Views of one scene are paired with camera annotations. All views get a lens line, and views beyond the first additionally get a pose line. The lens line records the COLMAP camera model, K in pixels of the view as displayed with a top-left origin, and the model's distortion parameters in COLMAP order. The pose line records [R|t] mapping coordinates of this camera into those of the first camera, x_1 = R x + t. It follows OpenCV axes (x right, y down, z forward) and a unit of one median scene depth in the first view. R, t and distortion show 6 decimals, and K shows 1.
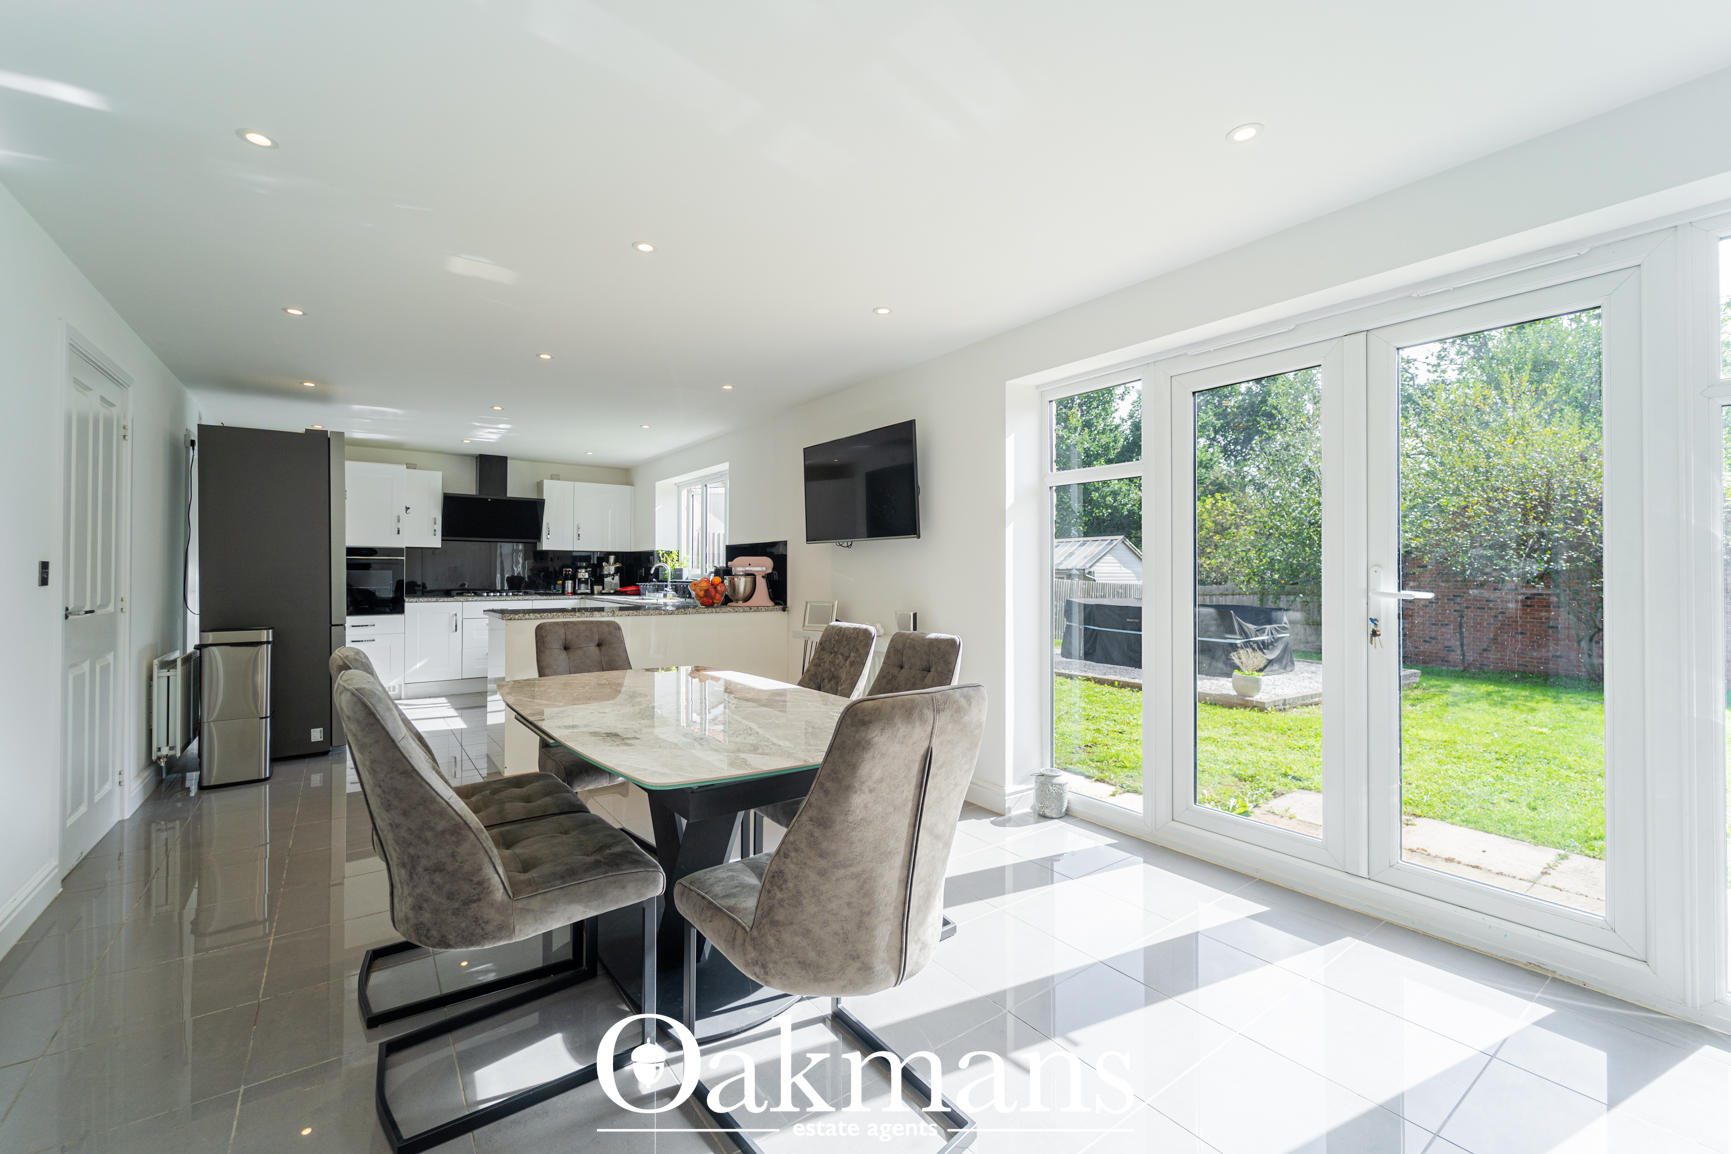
lens RADIAL K [[709.5, 0, 853.3], [0, 709.5, 567.8], [0, 0, 1]] dist [-0.002556, -0.000205]
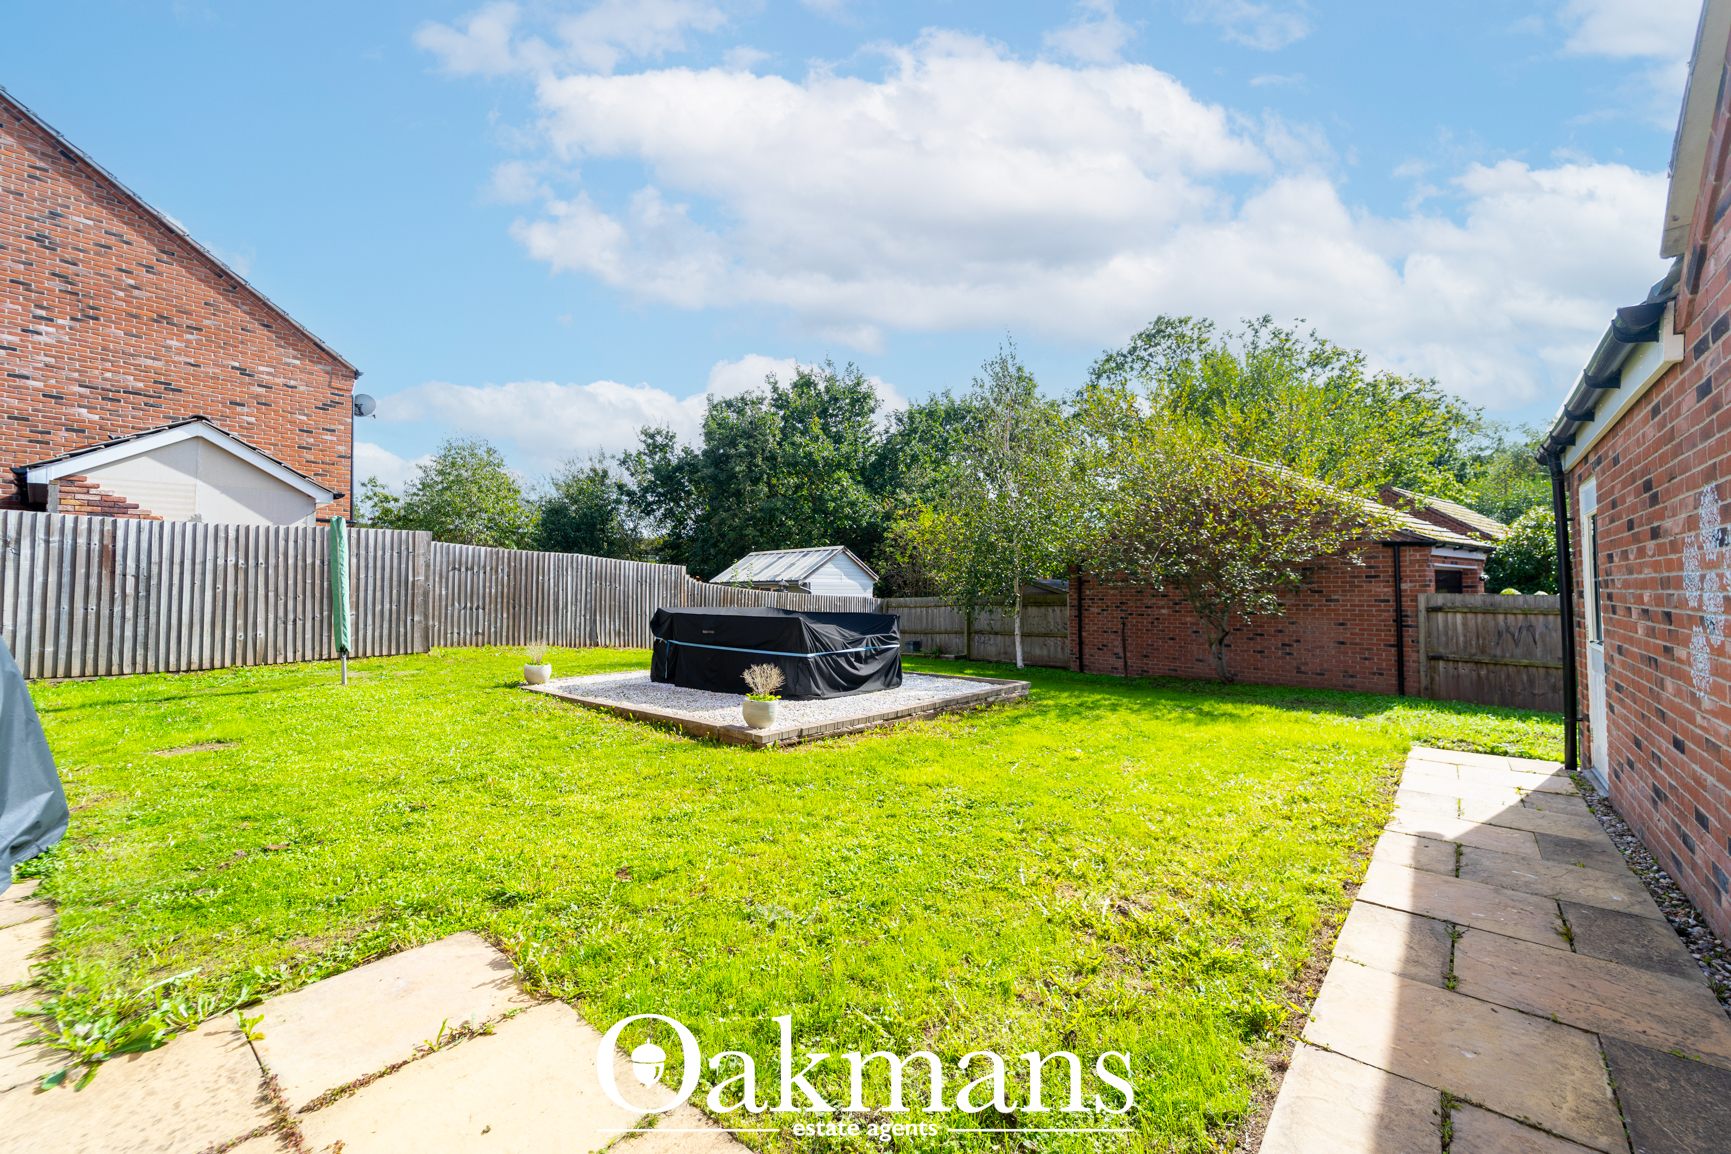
lens RADIAL K [[709.5, 0, 853.3], [0, 709.5, 567.8], [0, 0, 1]] dist [-0.002556, -0.000205]
pose [[0.967570, 0.002586, 0.252588, 0.430305], [0.004402, 0.999623, -0.027096, 0.029182], [-0.252563, 0.027329, 0.967194, 0.219847]]
